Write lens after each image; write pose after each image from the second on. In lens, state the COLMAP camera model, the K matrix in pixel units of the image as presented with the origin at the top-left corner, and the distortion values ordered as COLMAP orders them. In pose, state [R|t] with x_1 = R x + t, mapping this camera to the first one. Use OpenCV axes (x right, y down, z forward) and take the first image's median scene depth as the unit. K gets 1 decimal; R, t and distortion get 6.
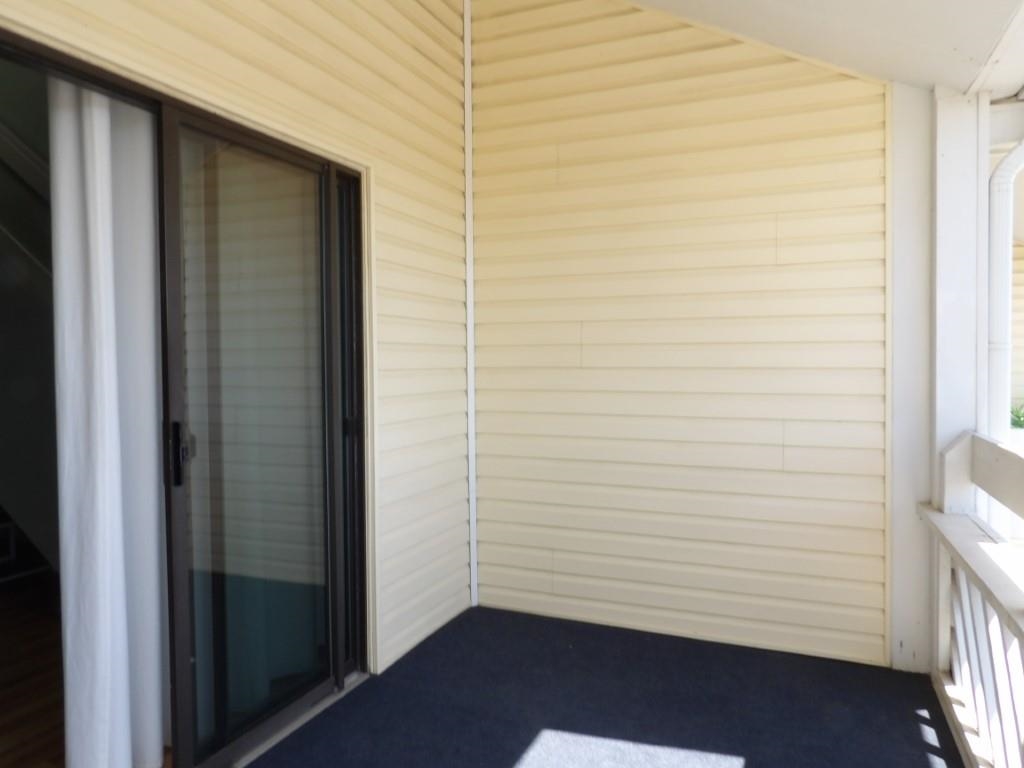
lens RADIAL K [[736.7, 0, 503.7], [0, 736.7, 384.8], [0, 0, 1]] dist [-0.037104, 0.041643]
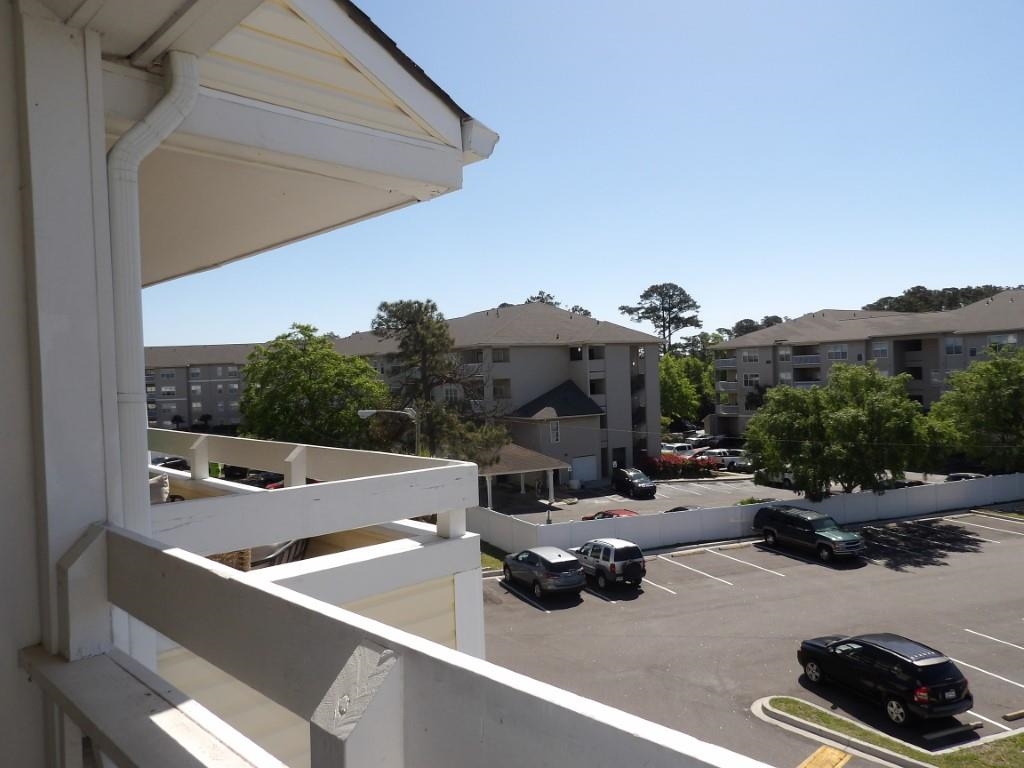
lens RADIAL K [[736.7, 0, 504.2], [0, 736.7, 393.7], [0, 0, 1]] dist [-0.037104, 0.041643]
pose [[0.390370, -0.008154, 0.920622, 0.169215], [0.057834, 0.998203, -0.015682, -0.024142], [-0.918840, 0.059365, 0.390140, 0.394065]]
